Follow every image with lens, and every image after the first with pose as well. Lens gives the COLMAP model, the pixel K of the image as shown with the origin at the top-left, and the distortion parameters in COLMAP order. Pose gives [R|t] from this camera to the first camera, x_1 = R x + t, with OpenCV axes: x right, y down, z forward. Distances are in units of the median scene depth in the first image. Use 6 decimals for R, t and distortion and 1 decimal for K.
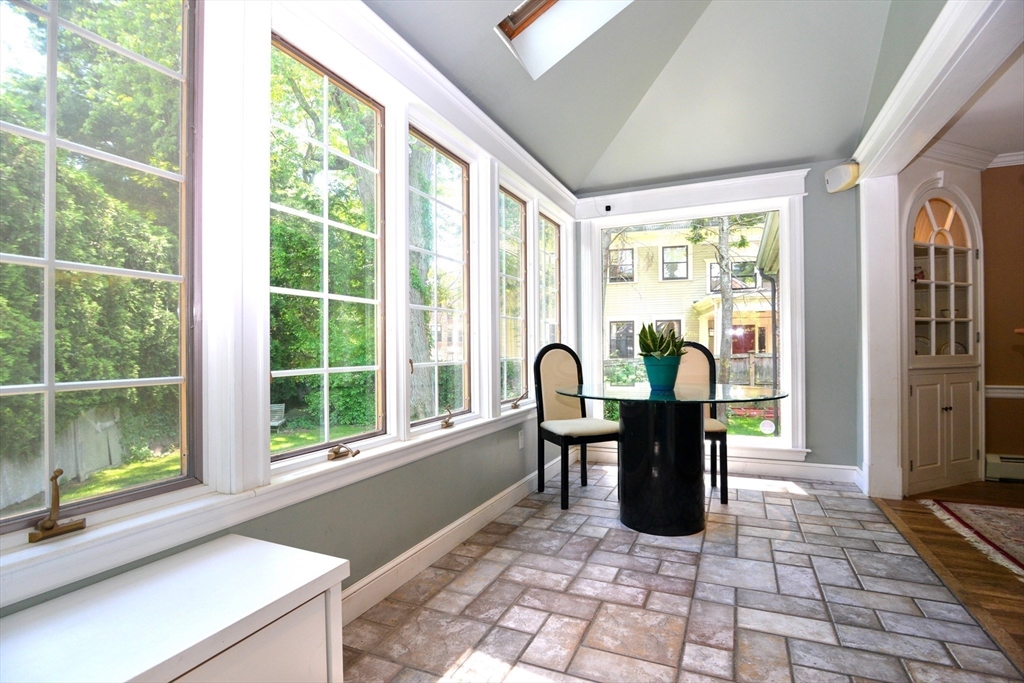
lens RADIAL K [[502.4, 0, 512.0], [0, 502.4, 344.3], [0, 0, 1]] dist [-0.019361, -0.000372]
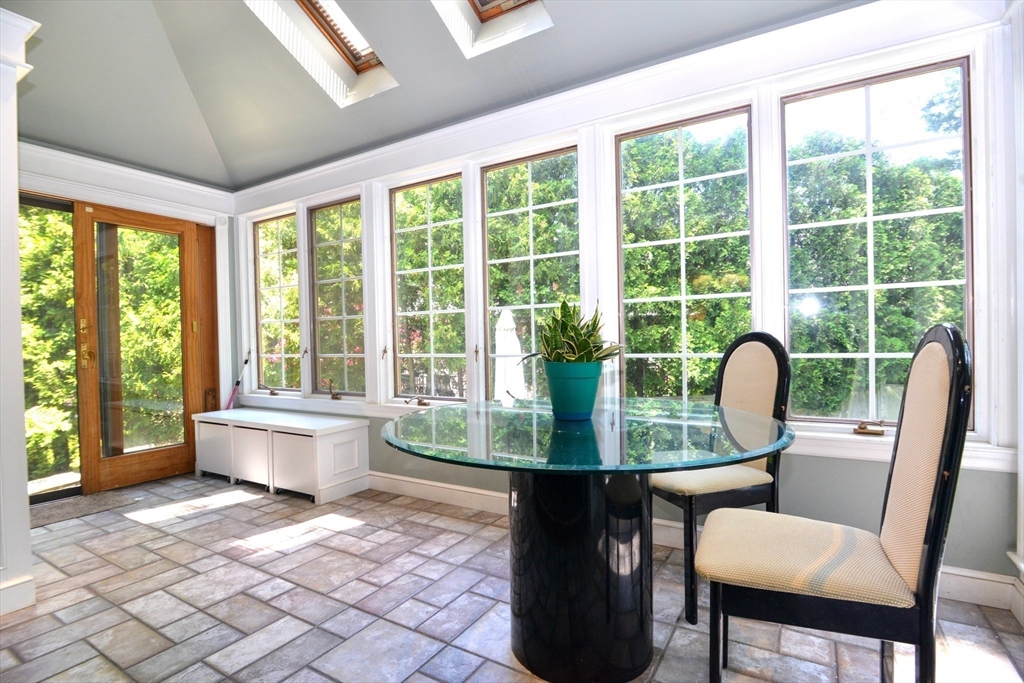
lens RADIAL K [[502.4, 0, 509.4], [0, 502.4, 342.5], [0, 0, 1]] dist [-0.019361, -0.000372]
pose [[-0.130807, 0.017012, -0.991262, 1.265234], [0.026499, 0.999556, 0.013658, -0.008472], [0.991054, -0.024481, -0.131200, 1.434898]]
